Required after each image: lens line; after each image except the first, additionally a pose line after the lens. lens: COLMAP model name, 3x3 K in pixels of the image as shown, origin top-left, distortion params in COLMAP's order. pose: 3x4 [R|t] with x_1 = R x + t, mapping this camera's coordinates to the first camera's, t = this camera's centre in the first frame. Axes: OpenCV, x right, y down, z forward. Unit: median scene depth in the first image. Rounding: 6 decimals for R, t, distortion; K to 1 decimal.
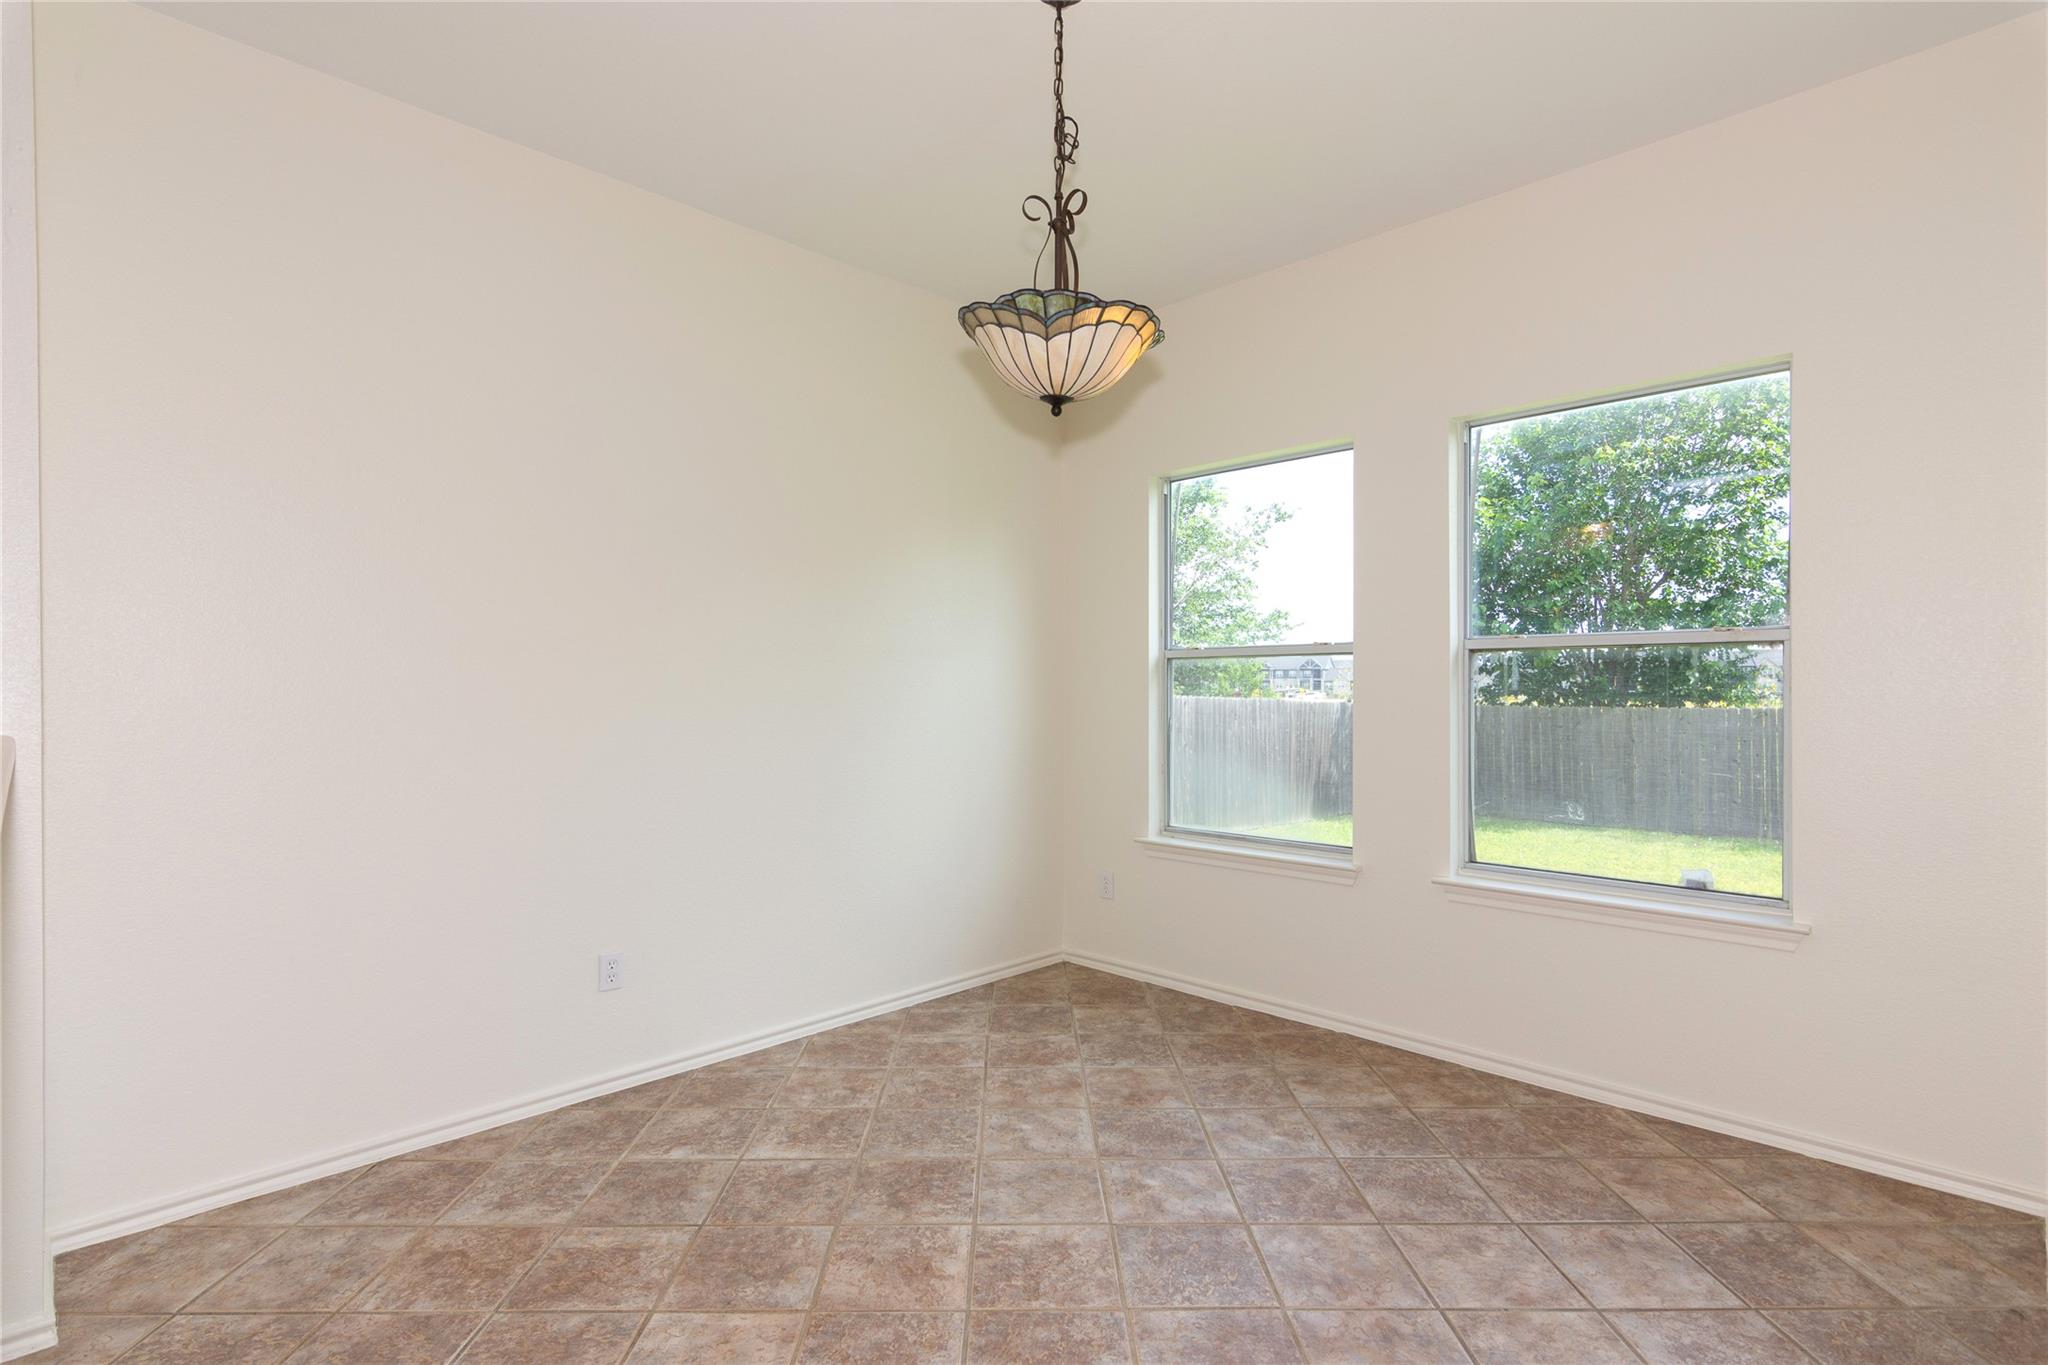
lens RADIAL K [[999.4, 0, 1010.5], [0, 999.4, 691.3], [0, 0, 1]] dist [0.001548, 0.001593]
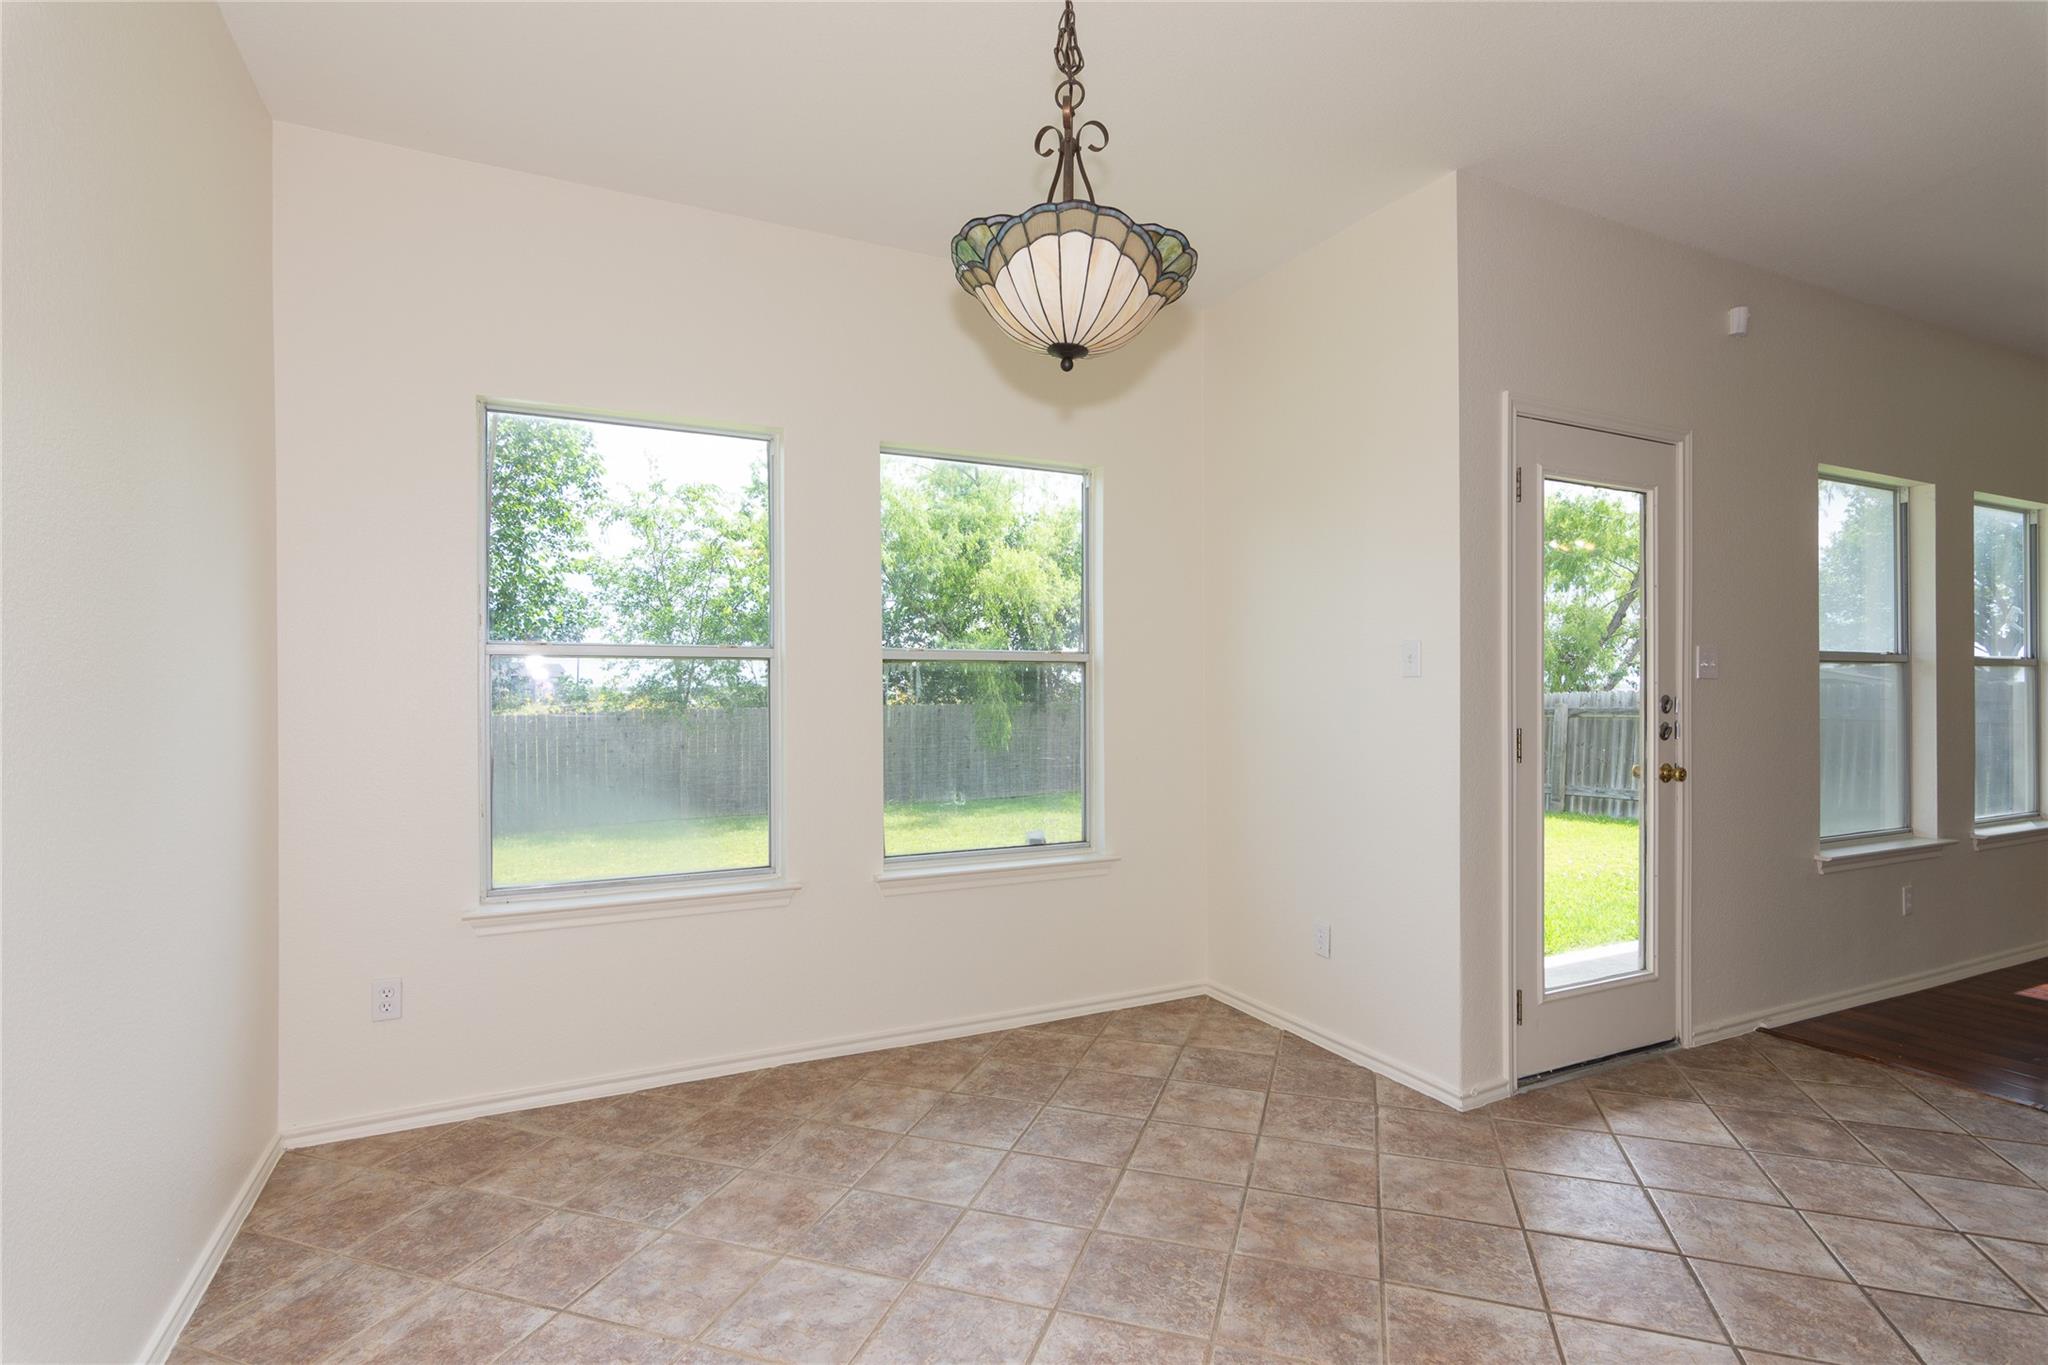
lens RADIAL K [[999.4, 0, 1022.1], [0, 999.4, 688.5], [0, 0, 1]] dist [0.001548, 0.001593]
pose [[0.311435, 0.005313, 0.950252, -0.569155], [0.006351, 0.999950, -0.007672, -0.001406], [-0.950246, 0.008424, 0.311386, 0.578797]]
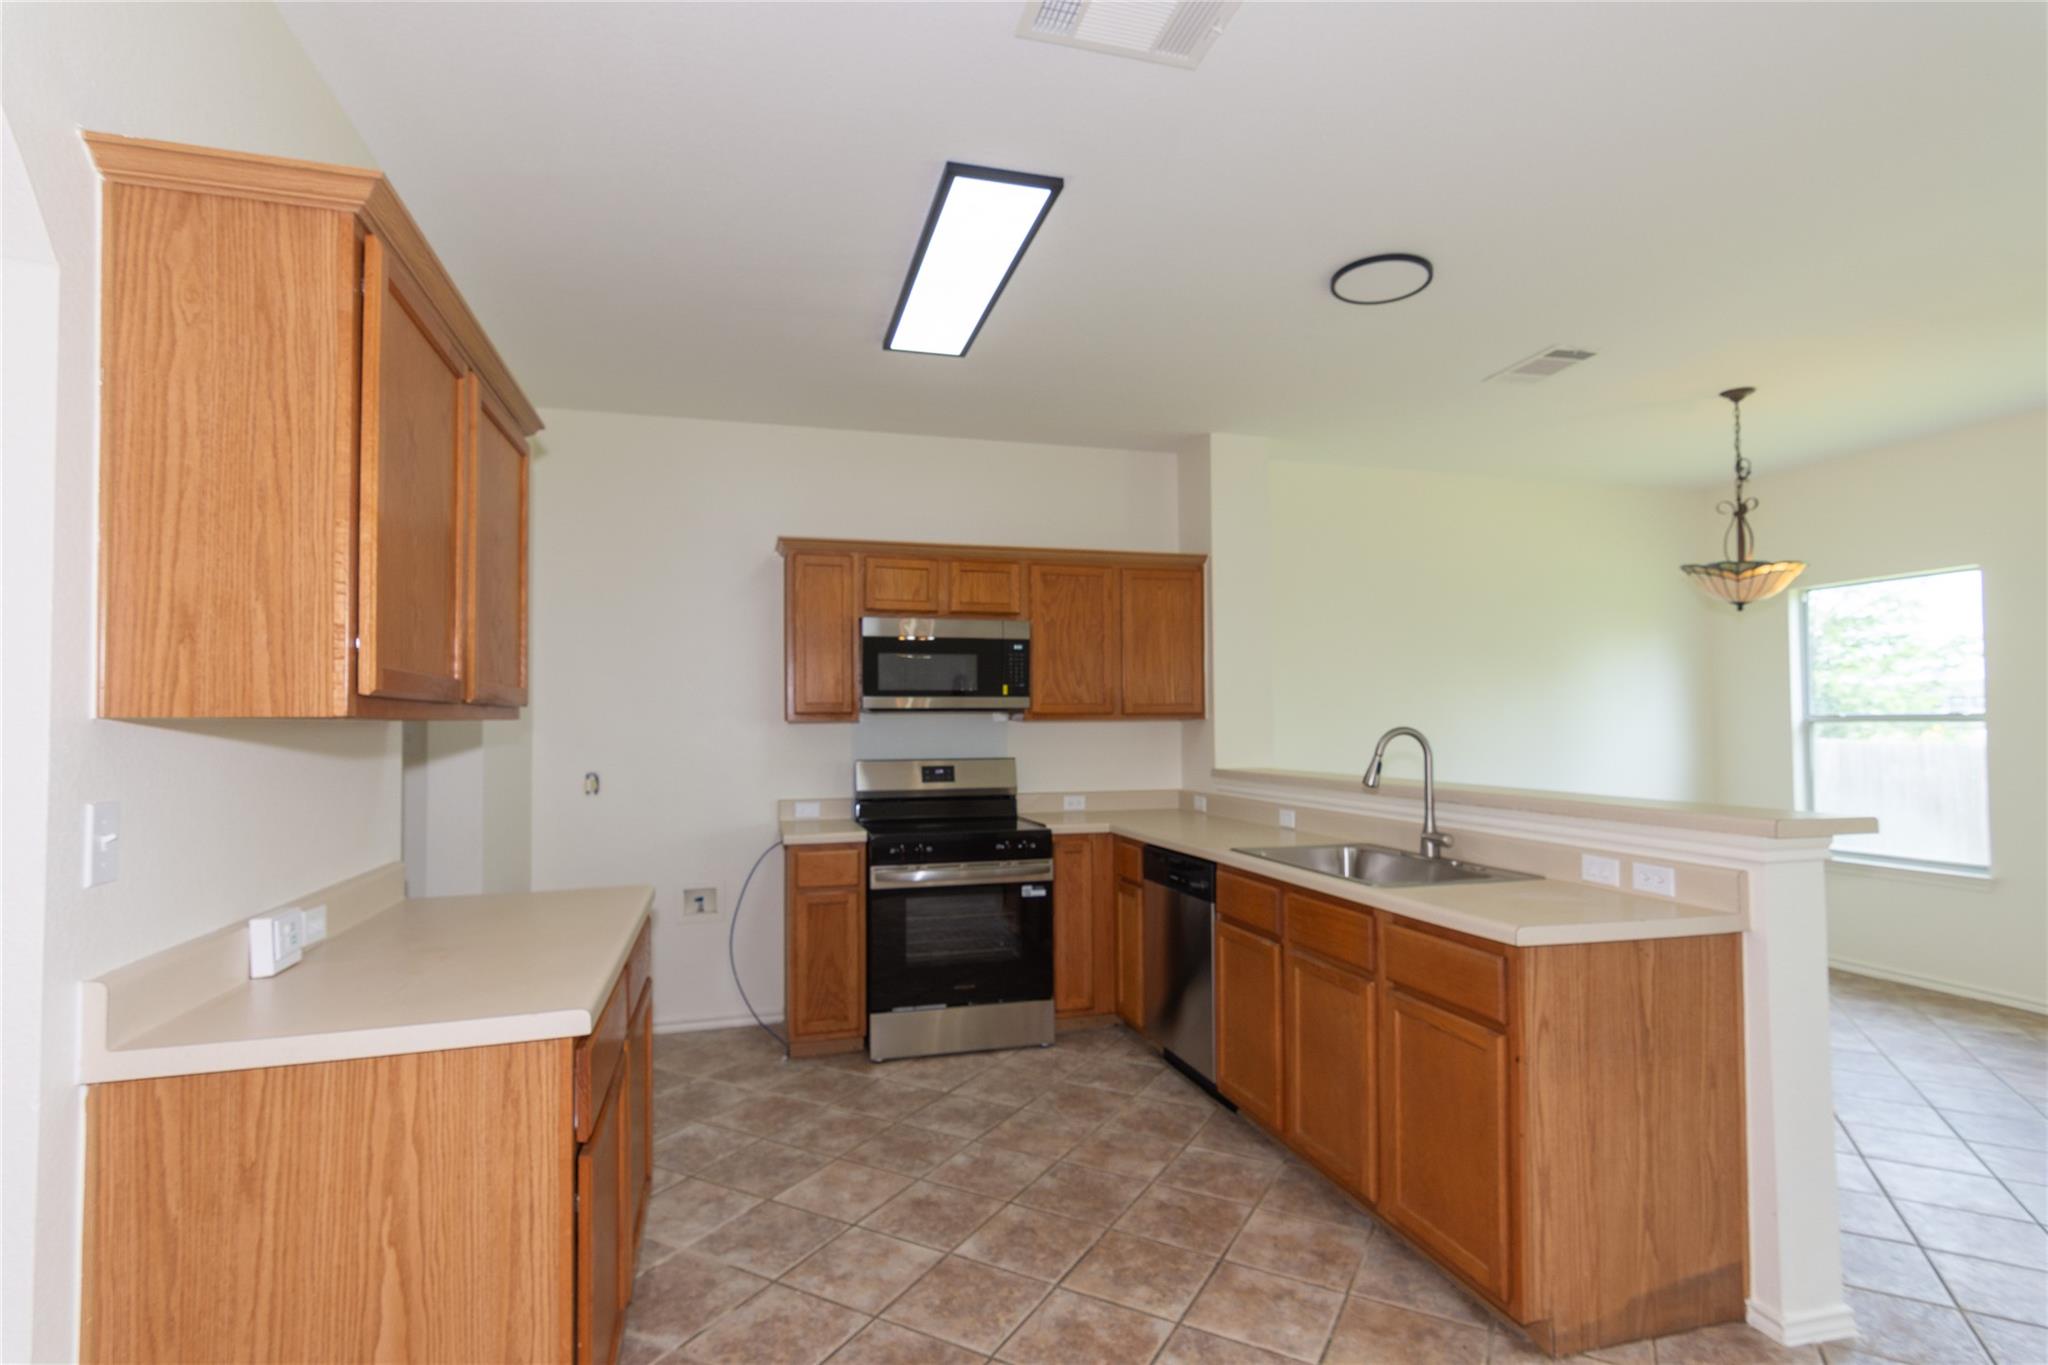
lens RADIAL K [[999.4, 0, 1031.3], [0, 999.4, 696.6], [0, 0, 1]] dist [0.001548, 0.001593]
pose [[0.879686, -0.018628, -0.475190, -0.184249], [0.002616, 0.999407, -0.034336, -0.035430], [0.475548, 0.028962, 0.879213, -1.020903]]
